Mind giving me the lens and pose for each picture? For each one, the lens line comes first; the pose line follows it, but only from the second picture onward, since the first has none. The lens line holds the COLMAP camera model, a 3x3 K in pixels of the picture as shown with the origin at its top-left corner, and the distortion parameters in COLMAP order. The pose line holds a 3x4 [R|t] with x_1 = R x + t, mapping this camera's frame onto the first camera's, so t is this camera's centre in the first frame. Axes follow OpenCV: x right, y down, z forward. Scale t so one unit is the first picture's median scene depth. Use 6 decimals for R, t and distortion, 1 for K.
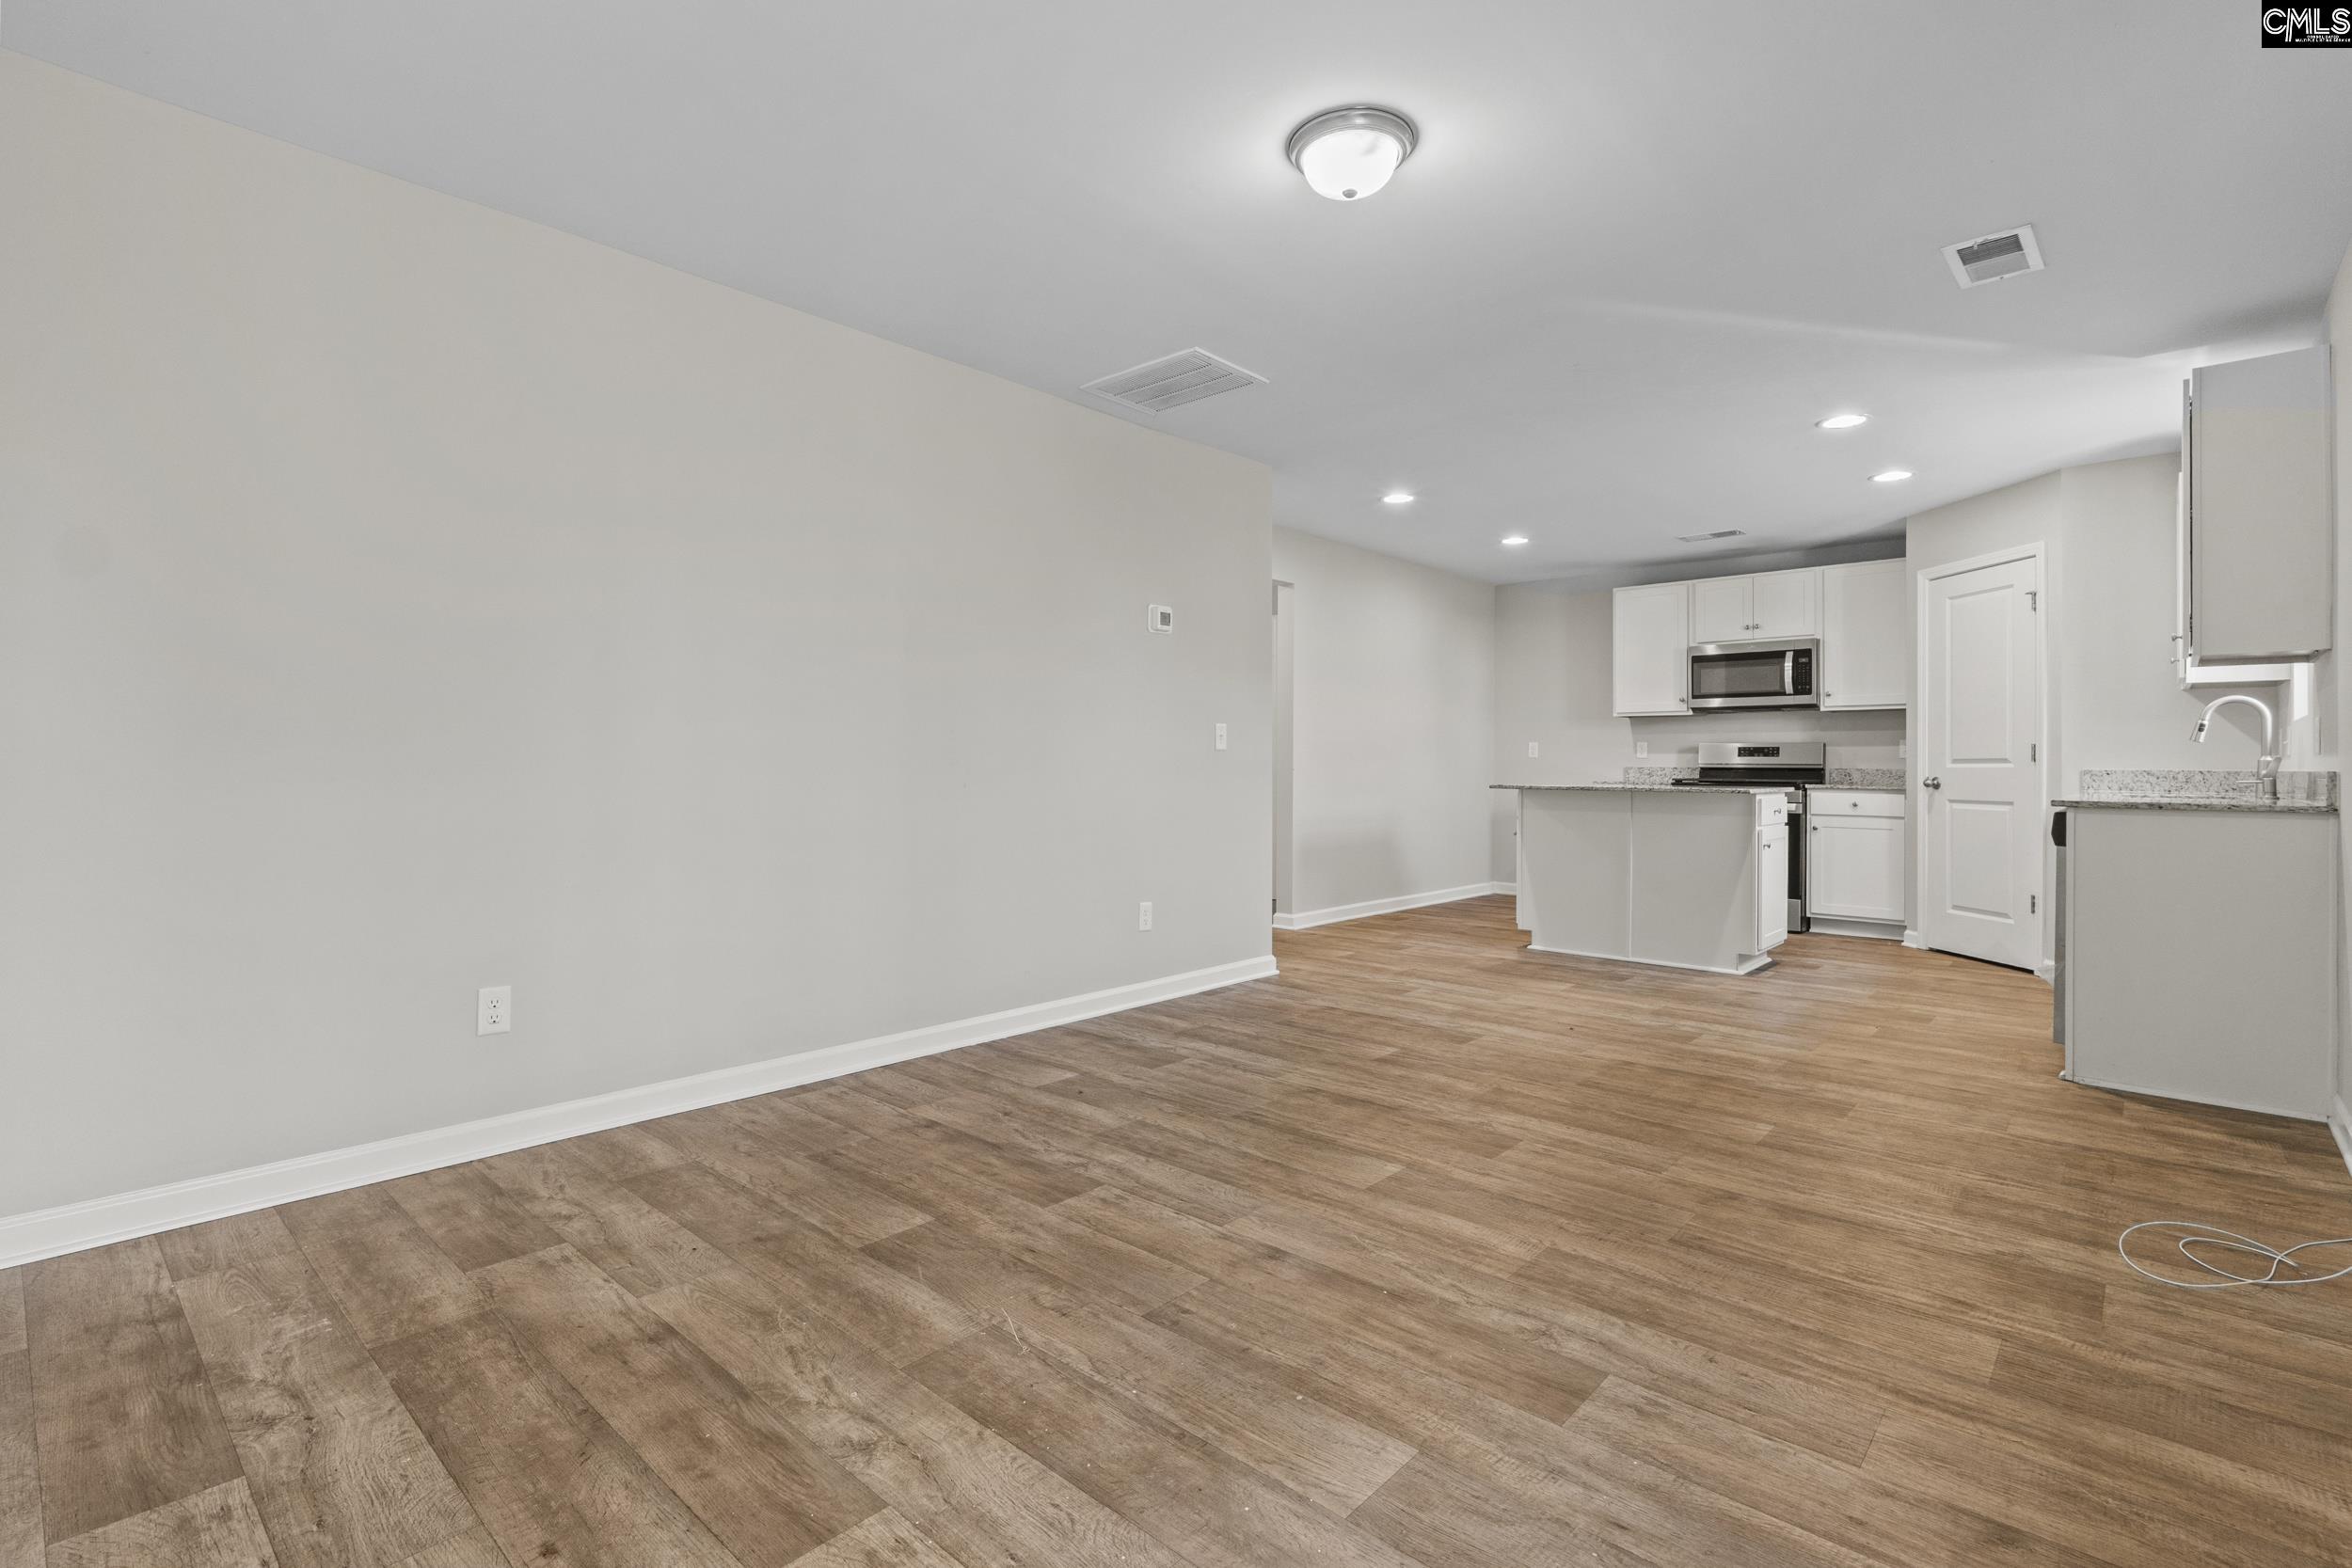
lens RADIAL K [[1079.9, 0, 1176.0], [0, 1079.9, 784.0], [0, 0, 1]] dist [-0.037729, 0.000122]
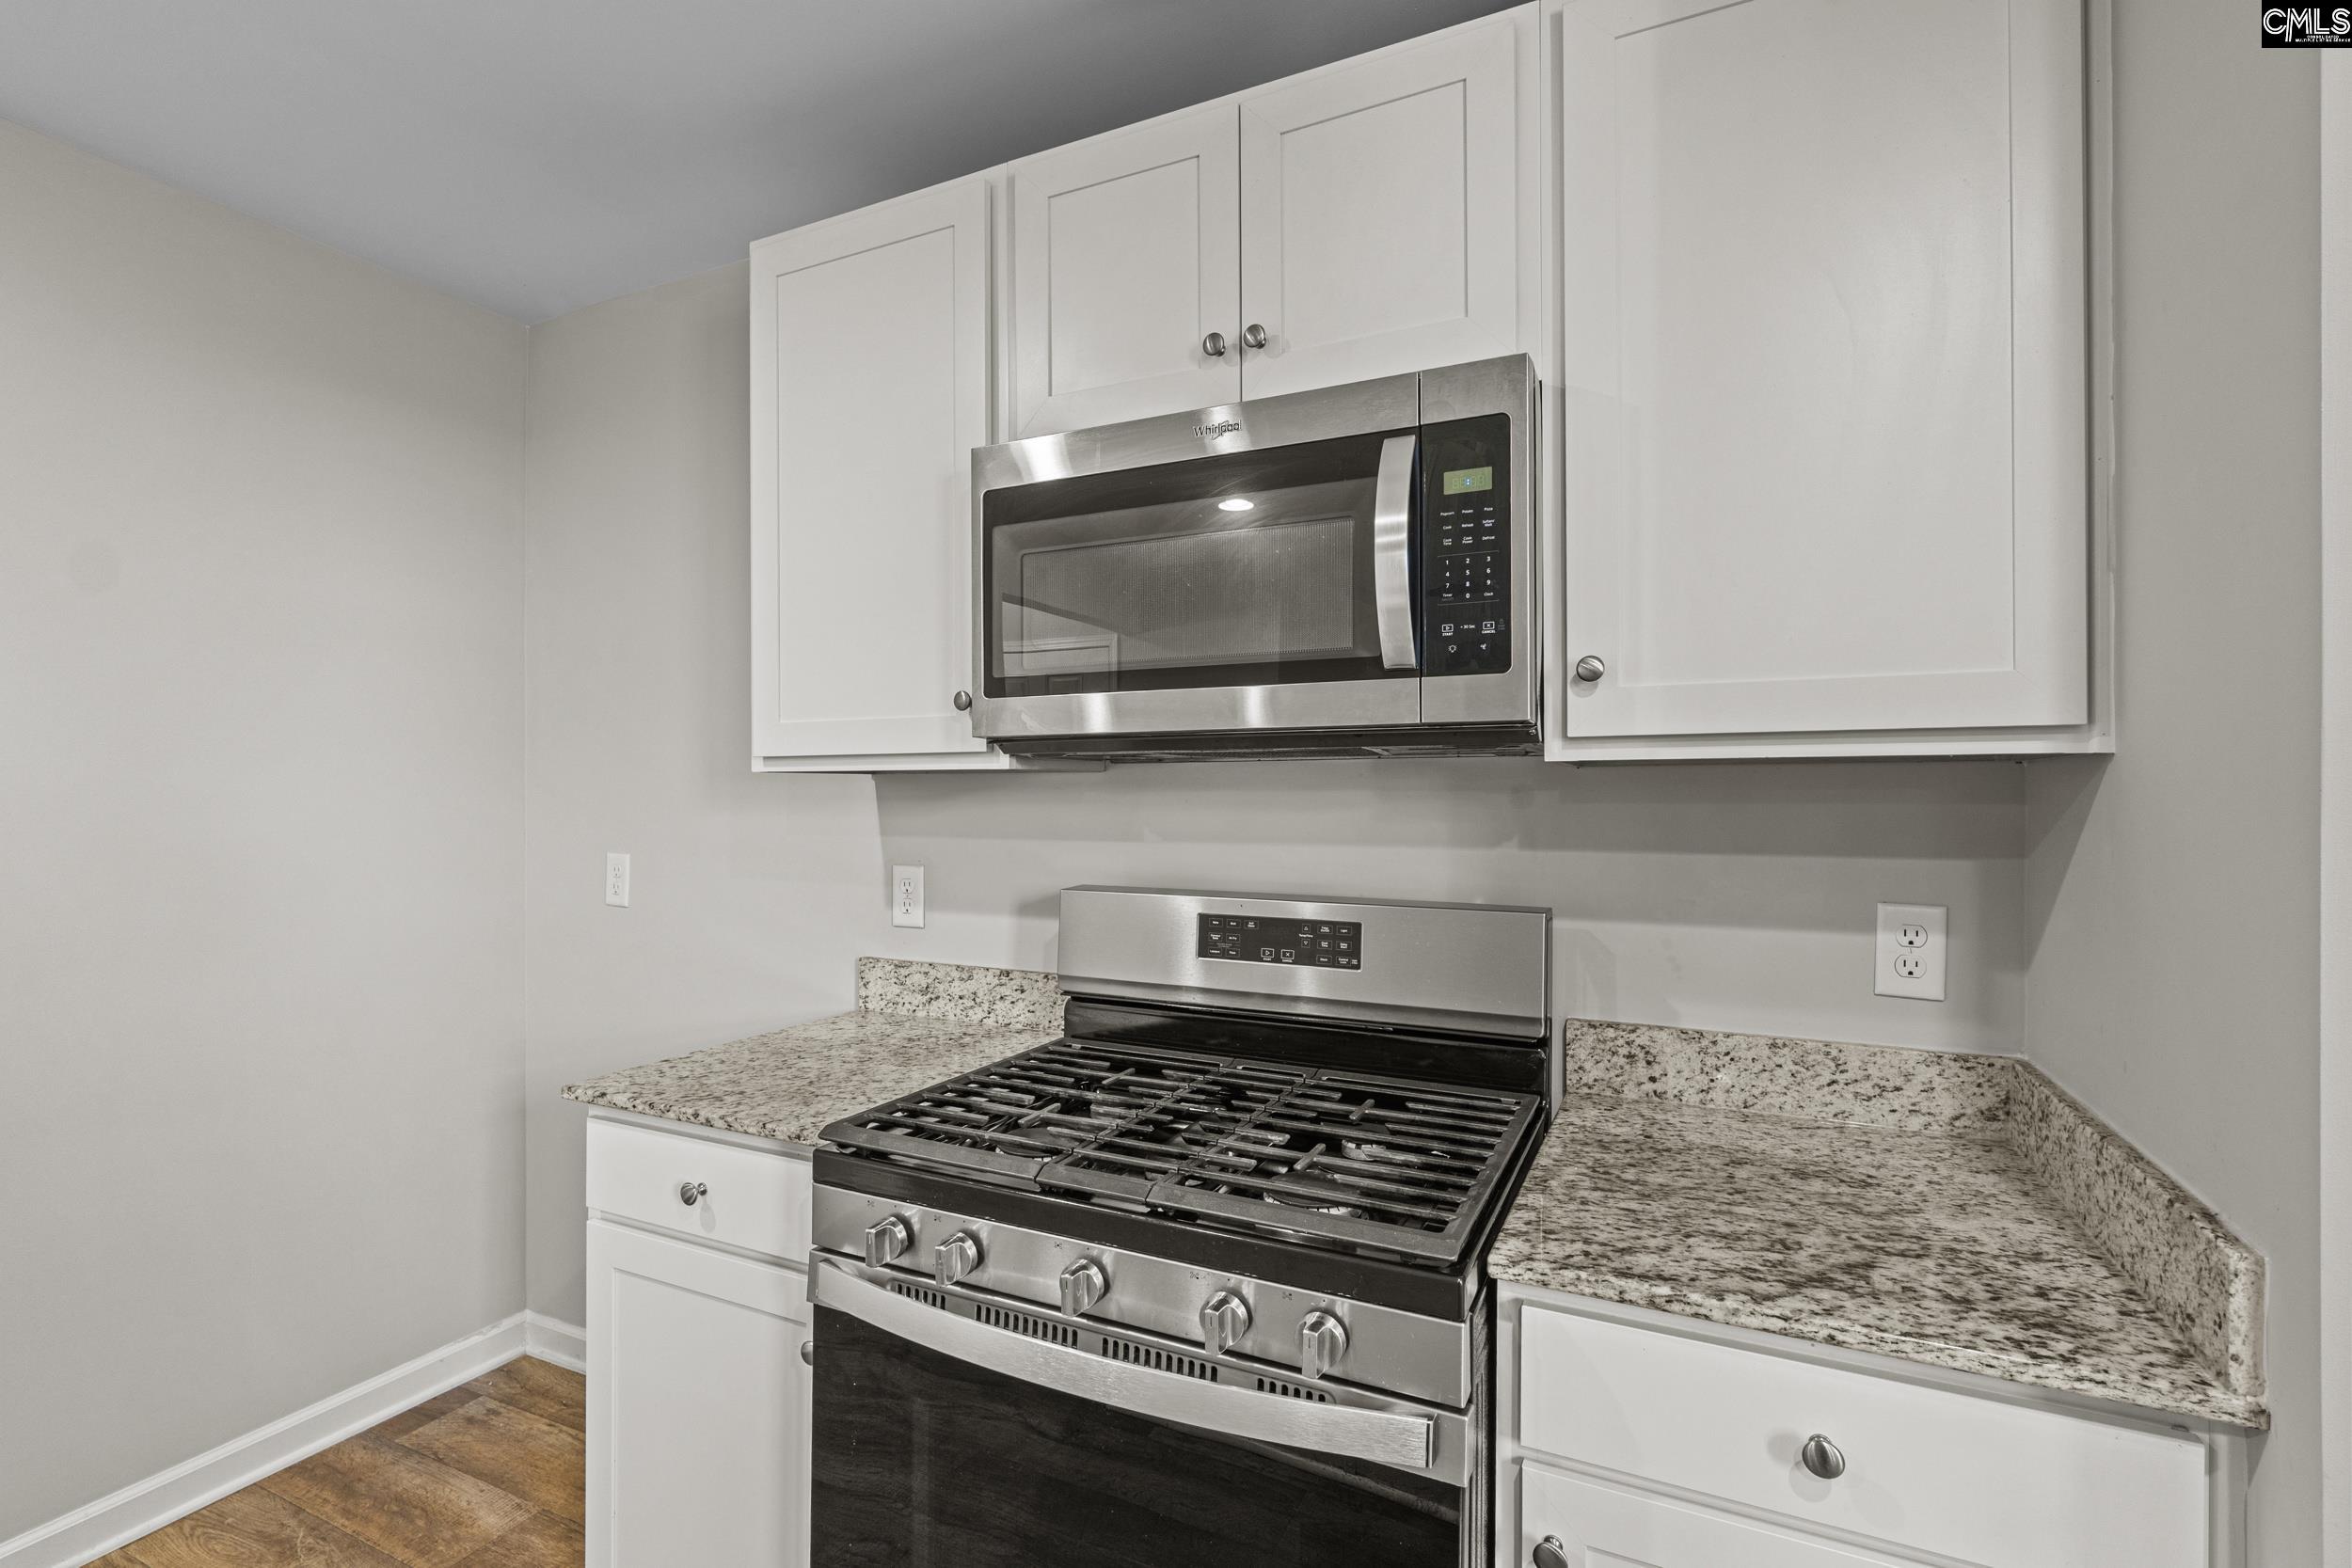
lens RADIAL K [[1069.2, 0, 1176.0], [0, 1069.2, 784.0], [0, 0, 1]] dist [0.001417, 0.000121]
pose [[0.958067, 0.008952, 0.286404, 0.463939], [0.001389, 0.999355, -0.035882, -0.055009], [-0.286540, 0.034775, 0.957437, 0.797068]]
